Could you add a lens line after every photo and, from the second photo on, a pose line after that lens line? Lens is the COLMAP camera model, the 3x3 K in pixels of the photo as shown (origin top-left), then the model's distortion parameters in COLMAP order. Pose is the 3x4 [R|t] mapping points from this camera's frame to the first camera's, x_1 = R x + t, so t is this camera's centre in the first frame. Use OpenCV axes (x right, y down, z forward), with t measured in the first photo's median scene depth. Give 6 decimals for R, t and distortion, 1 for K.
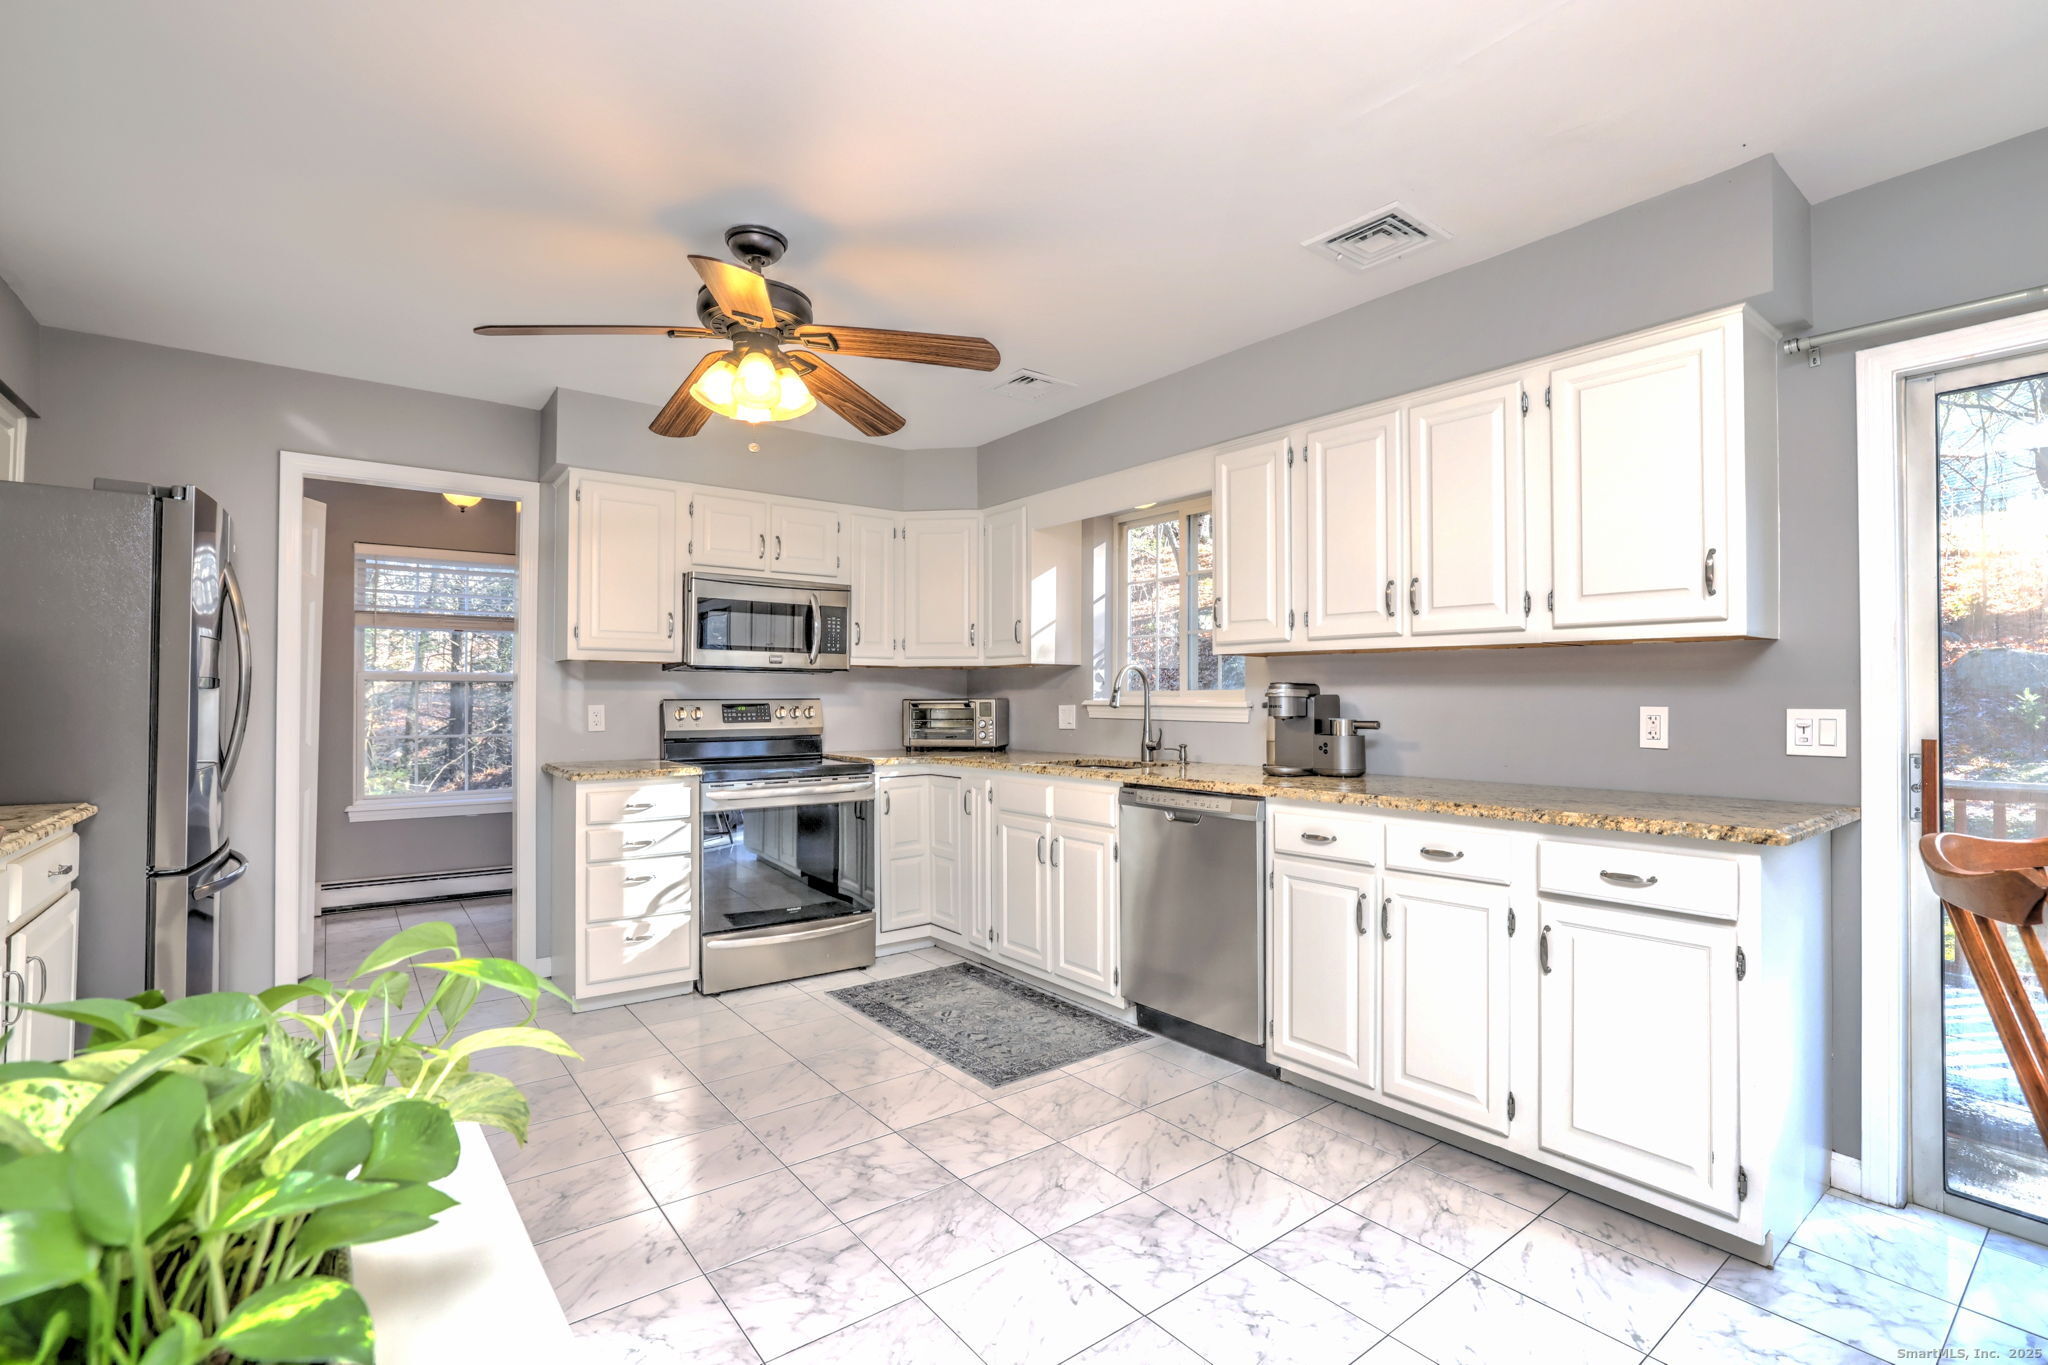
lens RADIAL K [[935.0, 0, 1025.7], [0, 935.0, 693.4], [0, 0, 1]] dist [-0.001341, 0.000044]
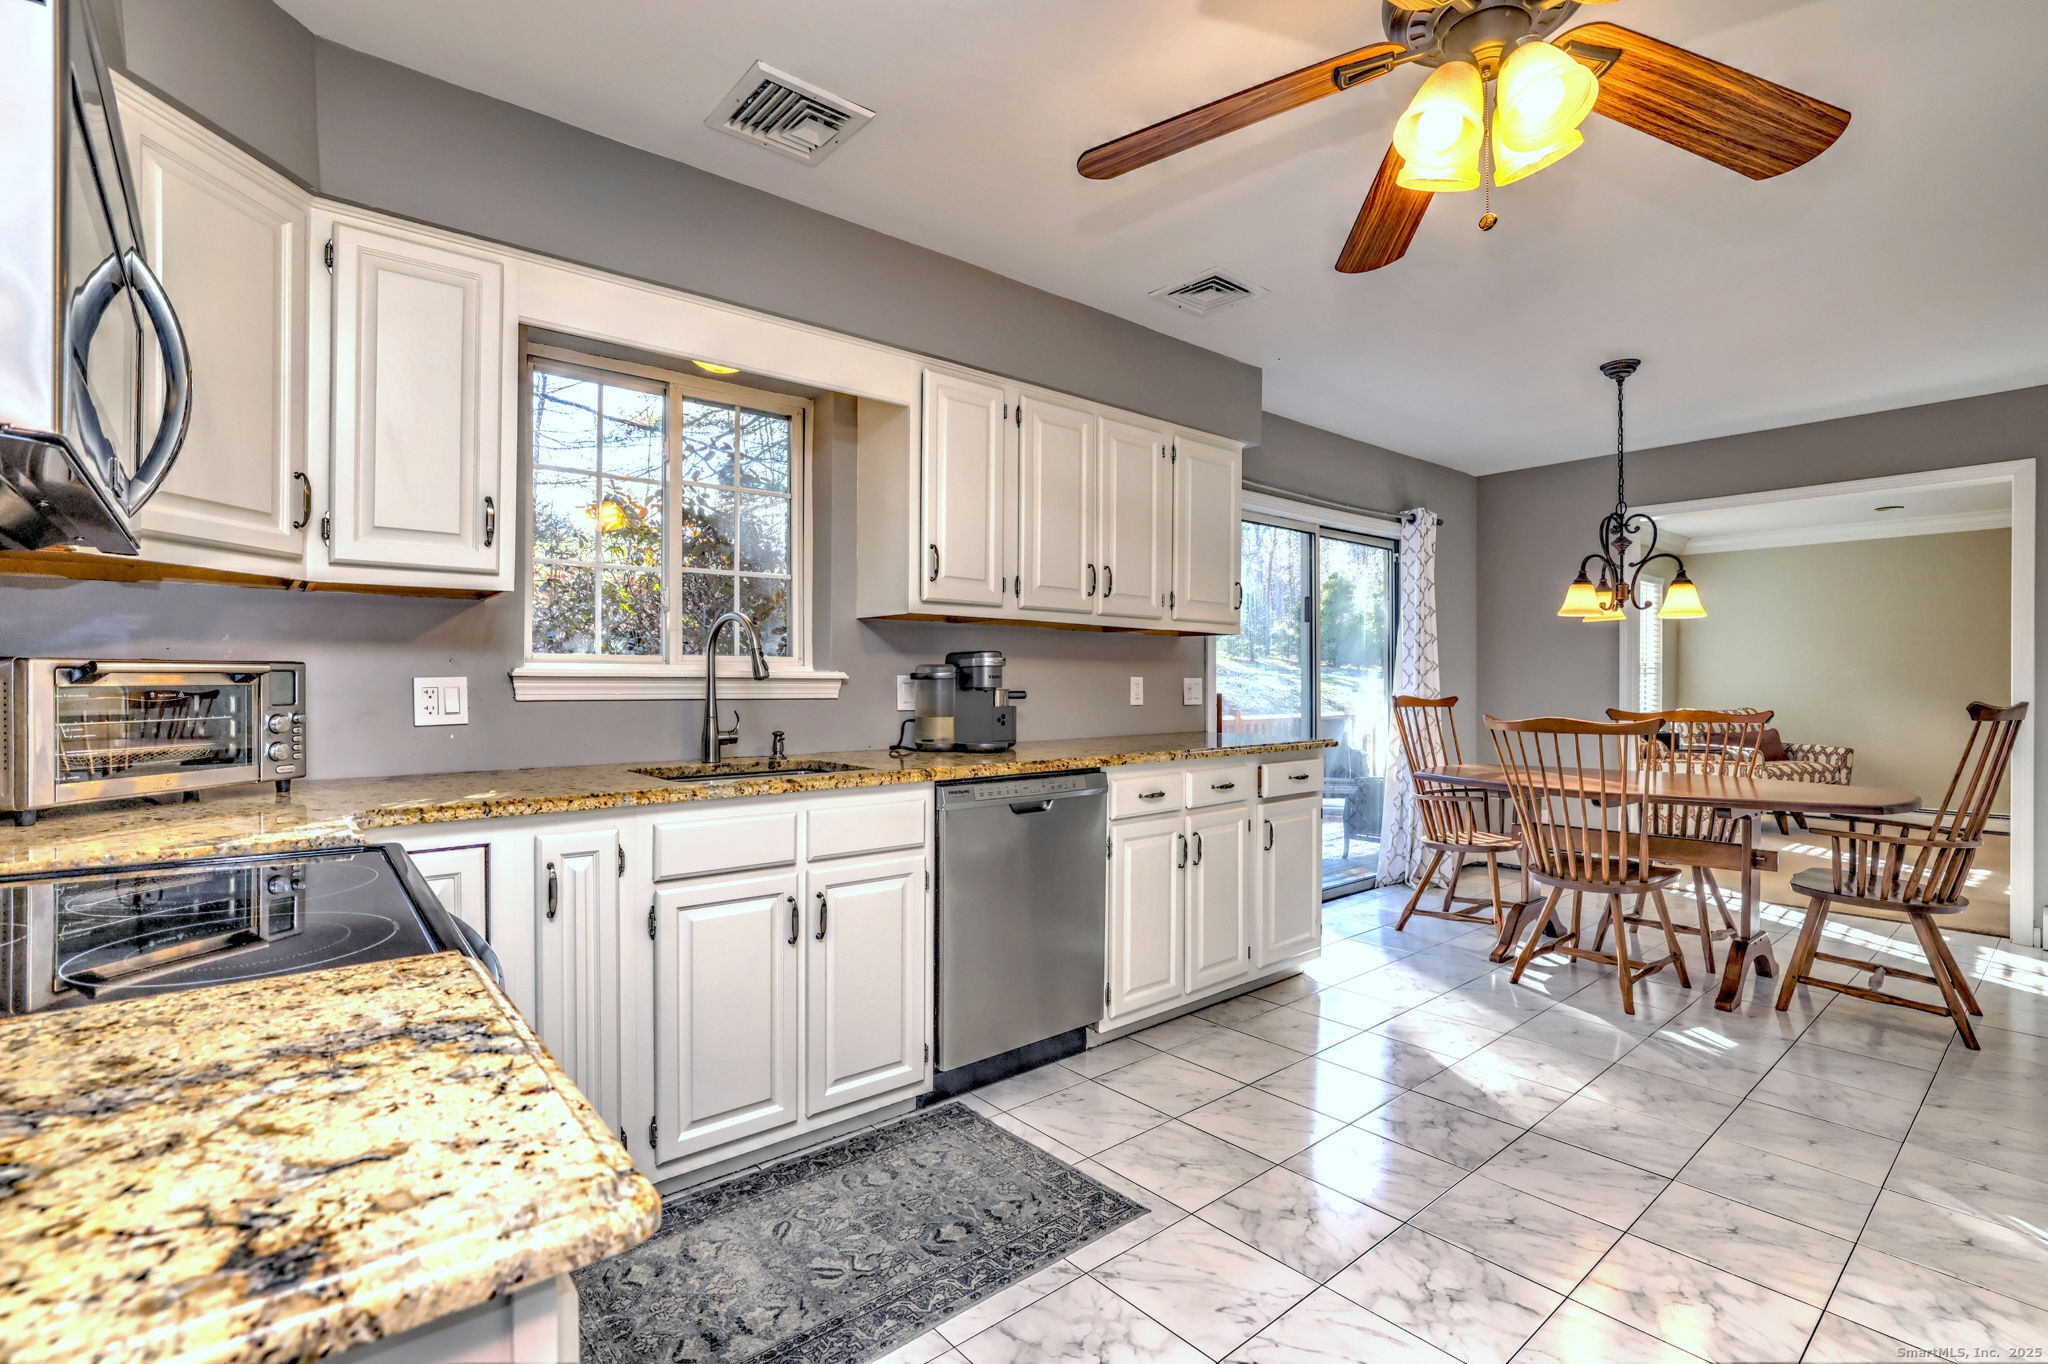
lens RADIAL K [[935.0, 0, 1036.9], [0, 935.0, 663.5], [0, 0, 1]] dist [-0.001341, 0.000044]
pose [[-0.038220, 0.008850, 0.999230, -0.609937], [-0.012882, 0.999873, -0.009349, 0.006853], [-0.999186, -0.013230, -0.038101, 0.905689]]
